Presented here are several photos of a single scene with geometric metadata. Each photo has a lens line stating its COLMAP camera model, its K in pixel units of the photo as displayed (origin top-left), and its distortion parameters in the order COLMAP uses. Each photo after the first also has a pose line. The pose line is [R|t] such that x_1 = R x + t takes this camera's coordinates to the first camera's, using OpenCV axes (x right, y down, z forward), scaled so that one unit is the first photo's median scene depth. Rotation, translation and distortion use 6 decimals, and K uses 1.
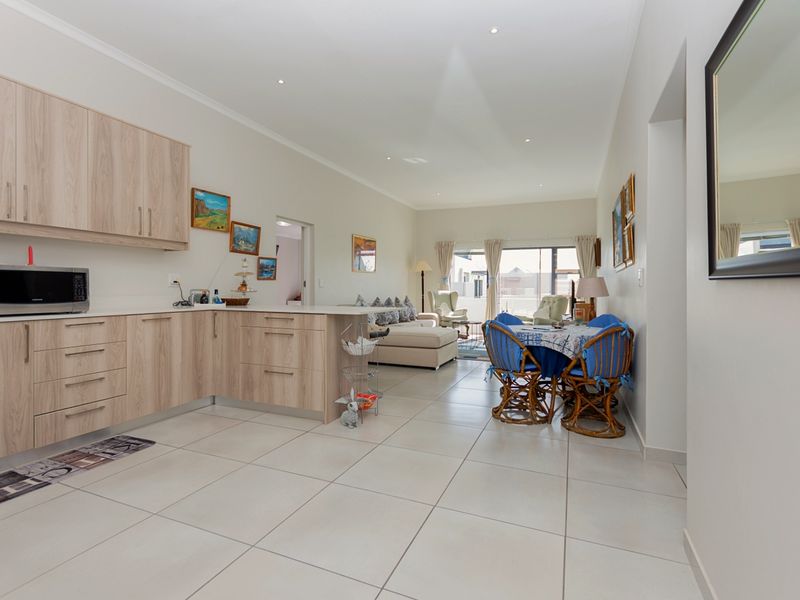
lens RADIAL K [[409.7, 0, 401.5], [0, 409.7, 295.5], [0, 0, 1]] dist [-0.003465, -0.000666]
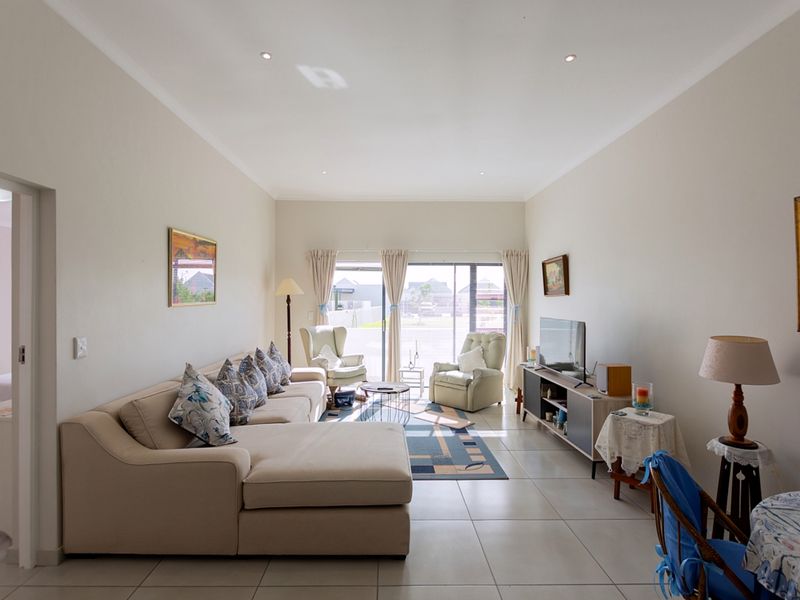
lens RADIAL K [[413.3, 0, 396.8], [0, 413.3, 297.0], [0, 0, 1]] dist [-0.006322, -0.000158]
pose [[0.923020, -0.002256, 0.384745, -0.041615], [0.011748, 0.999682, -0.022323, -0.042126], [-0.384572, 0.025124, 0.922753, 0.358129]]
